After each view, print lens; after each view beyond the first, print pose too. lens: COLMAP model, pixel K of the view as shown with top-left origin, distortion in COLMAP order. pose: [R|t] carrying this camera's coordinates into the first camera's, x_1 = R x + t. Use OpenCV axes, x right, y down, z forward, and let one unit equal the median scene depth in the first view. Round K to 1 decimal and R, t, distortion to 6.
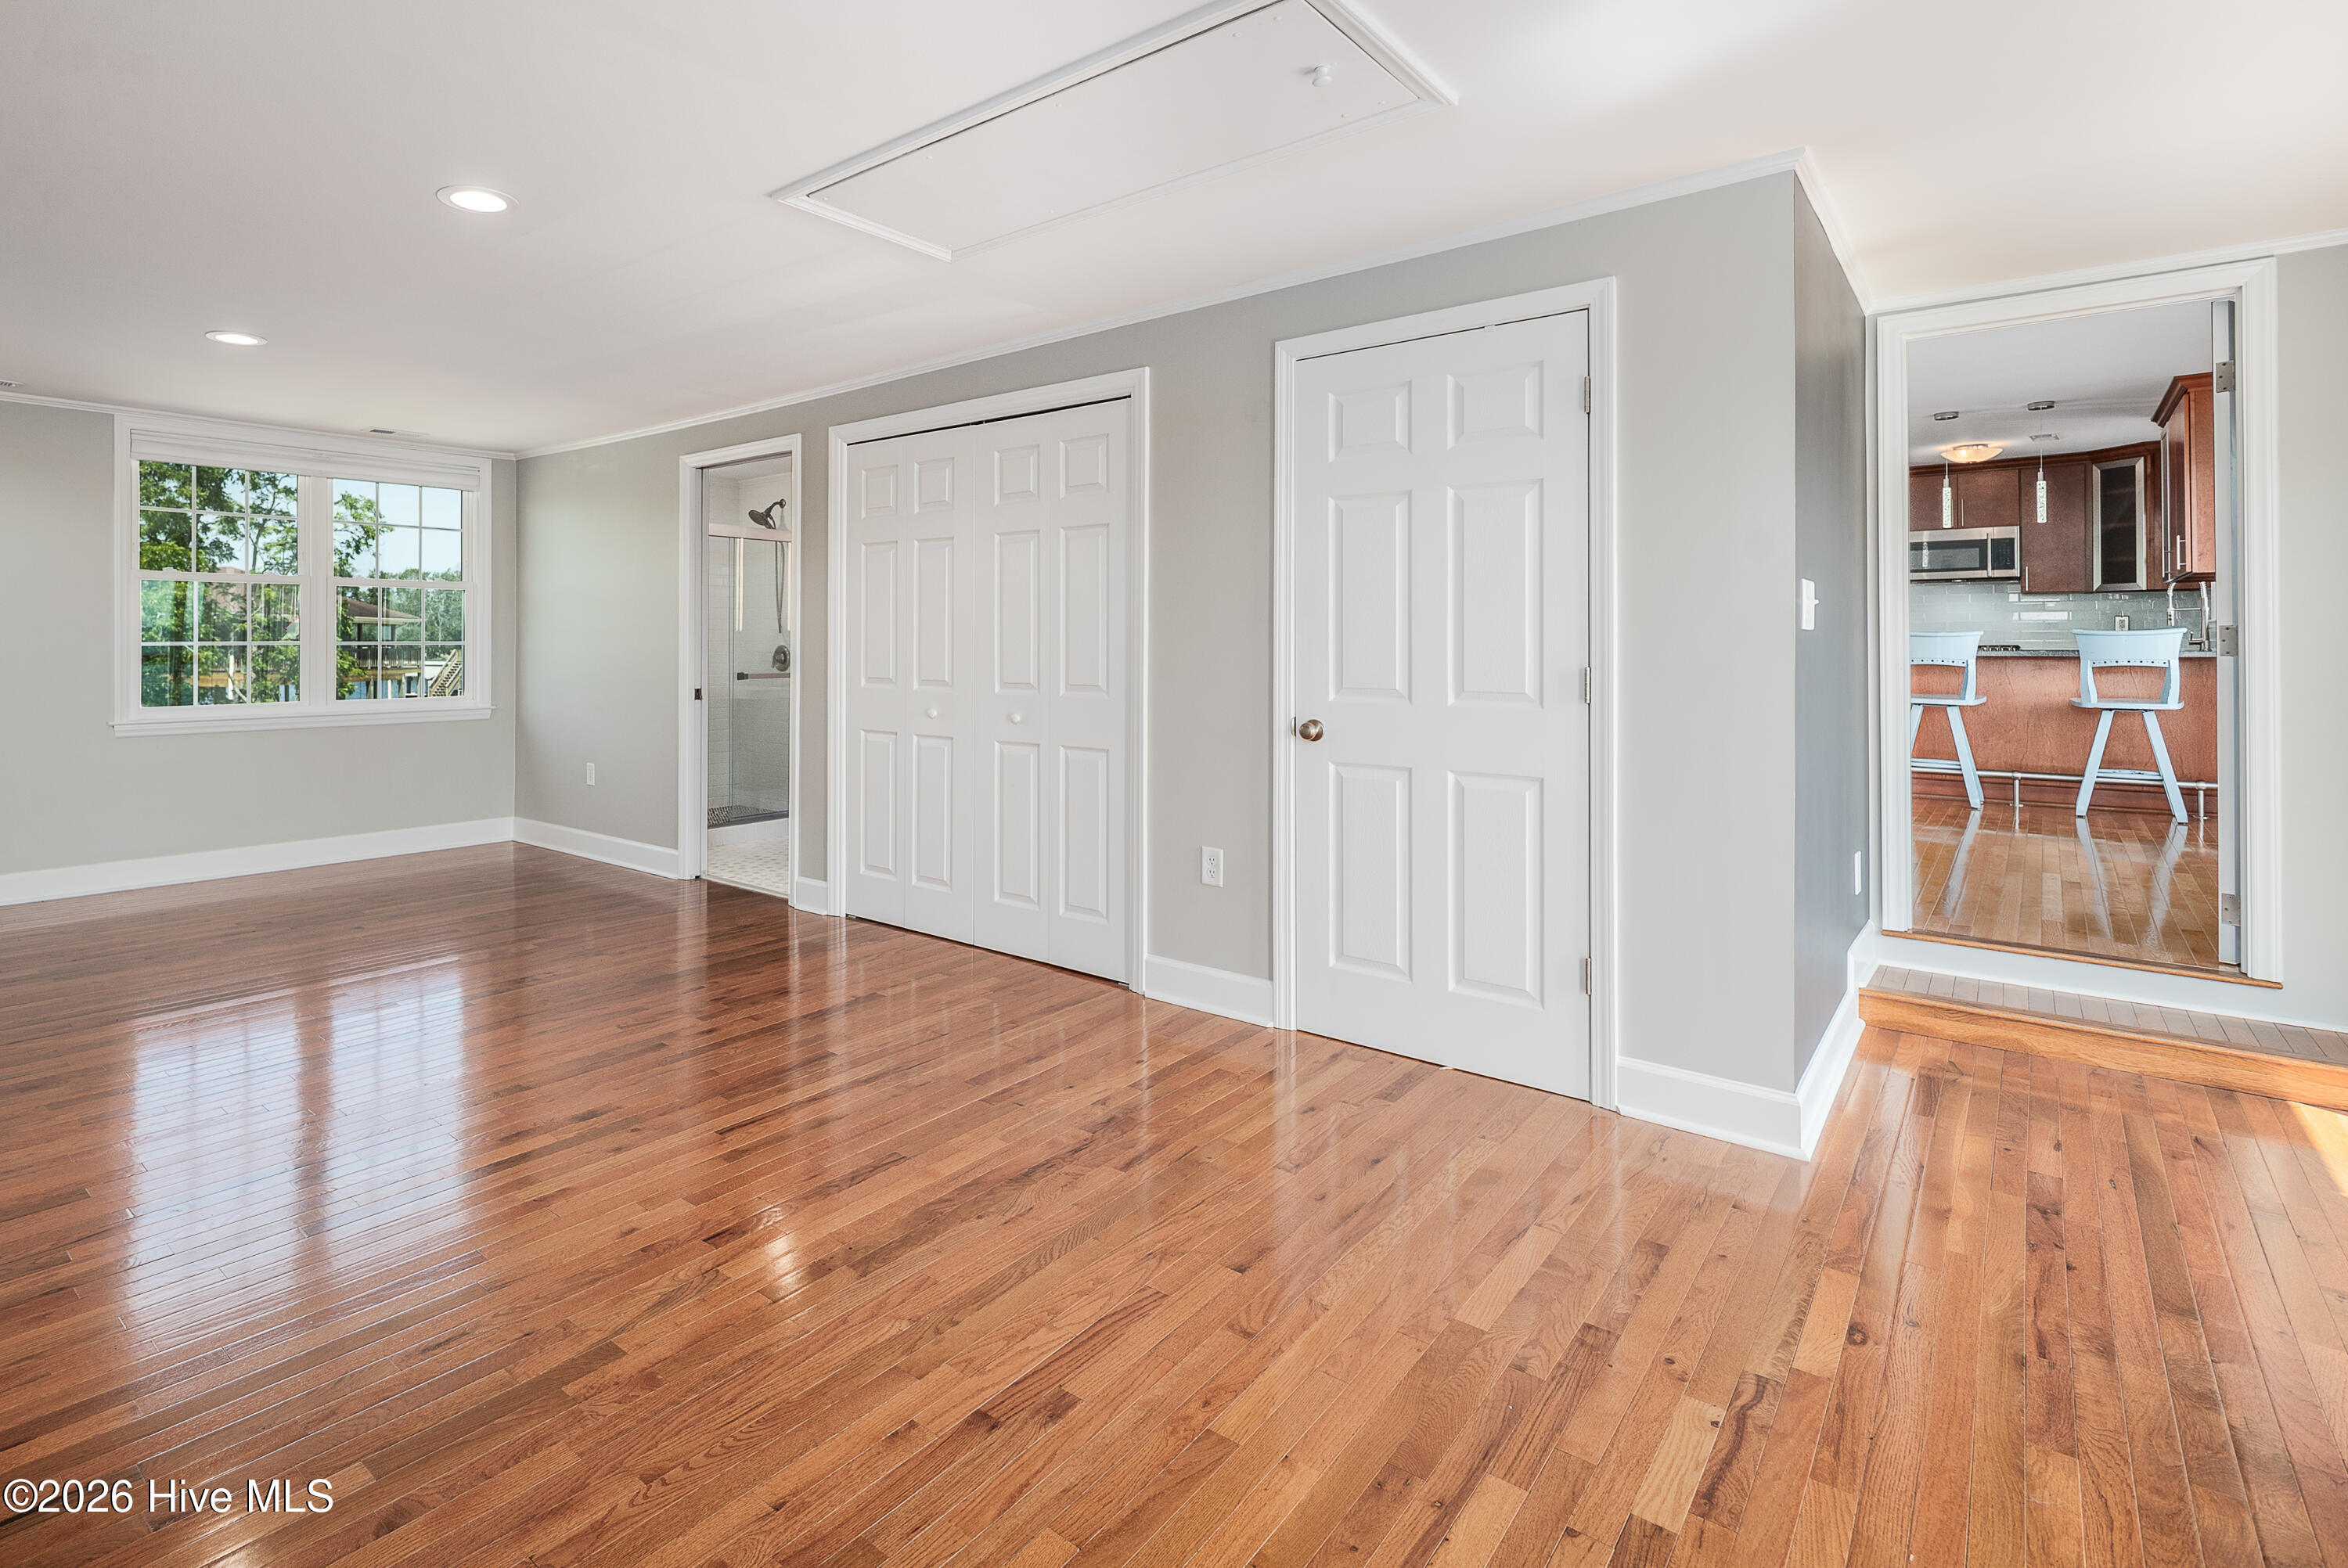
lens RADIAL K [[1093.8, 0, 1173.2], [0, 1093.8, 632.6], [0, 0, 1]] dist [0.002783, -0.000892]
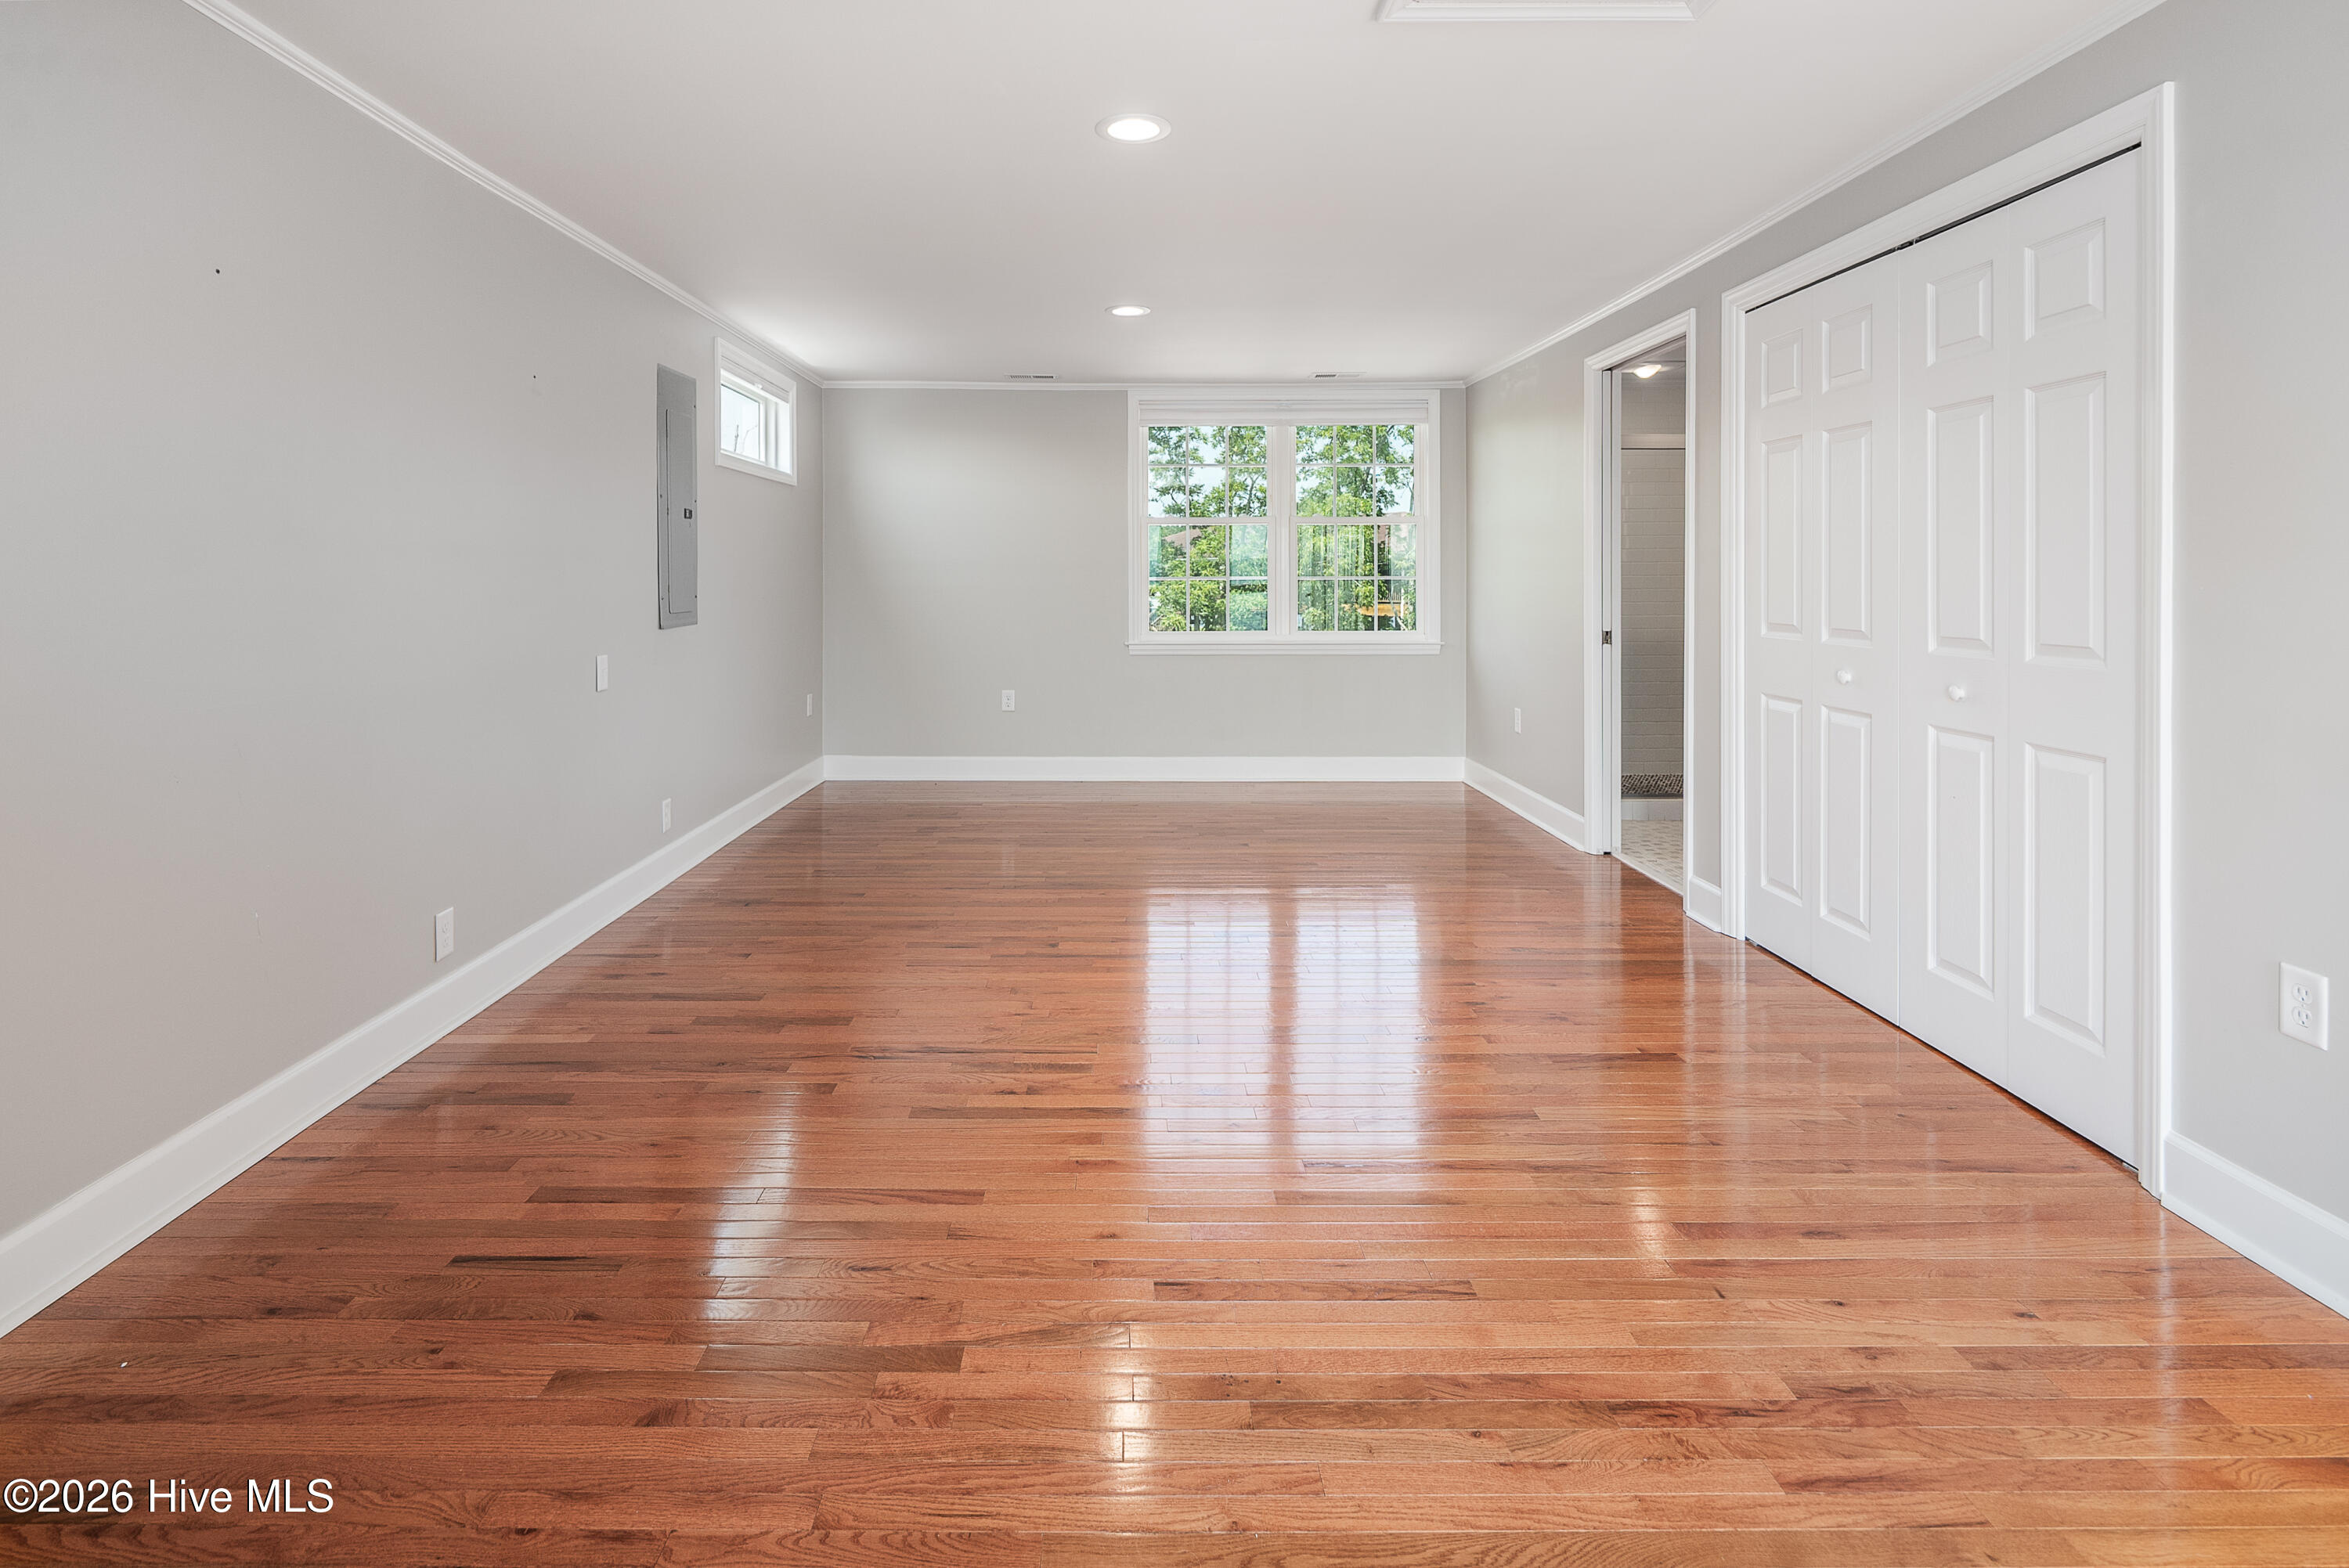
lens RADIAL K [[1234.2, 0, 1170.6], [0, 1234.2, 580.3], [0, 0, 1]] dist [0.005913, -0.008237]
pose [[0.612977, 0.000649, -0.790100, 0.147242], [0.008542, 0.999936, 0.007448, 0.002602], [0.790054, -0.011315, 0.612932, 0.191719]]
